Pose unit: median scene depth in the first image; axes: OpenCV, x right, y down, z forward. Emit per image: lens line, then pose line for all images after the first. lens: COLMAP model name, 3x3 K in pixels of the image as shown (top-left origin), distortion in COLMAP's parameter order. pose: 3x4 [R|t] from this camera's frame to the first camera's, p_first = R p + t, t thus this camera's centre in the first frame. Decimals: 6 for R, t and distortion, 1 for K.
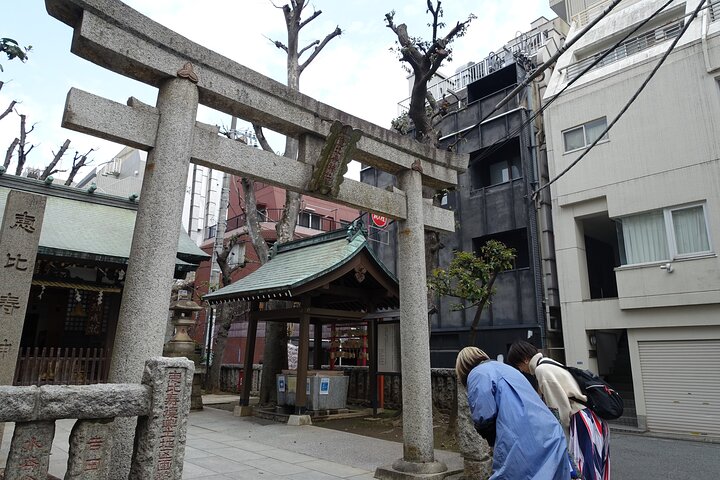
lens RADIAL K [[496.1, 0, 360.0], [0, 496.1, 240.0], [0, 0, 1]] dist [0.000142, -0.001370]
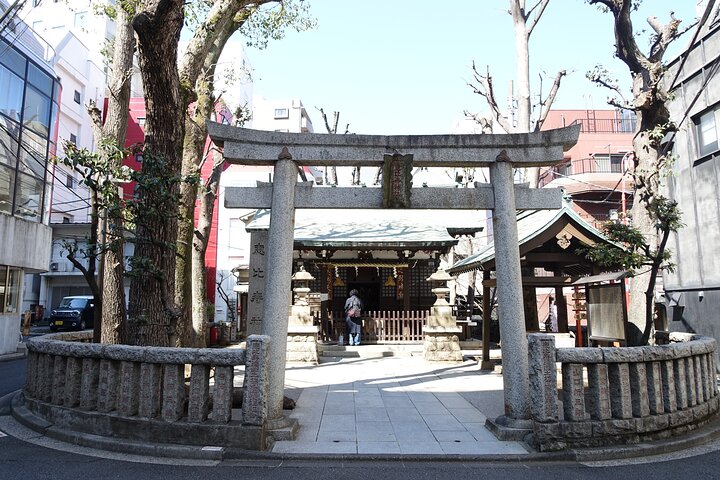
lens RADIAL K [[496.1, 0, 360.0], [0, 496.1, 240.0], [0, 0, 1]] dist [0.000142, -0.001370]
pose [[0.747918, -0.099732, -0.656256, 0.648583], [0.162111, 0.986156, 0.034886, -0.064562], [0.643692, -0.132478, 0.753731, -0.056232]]
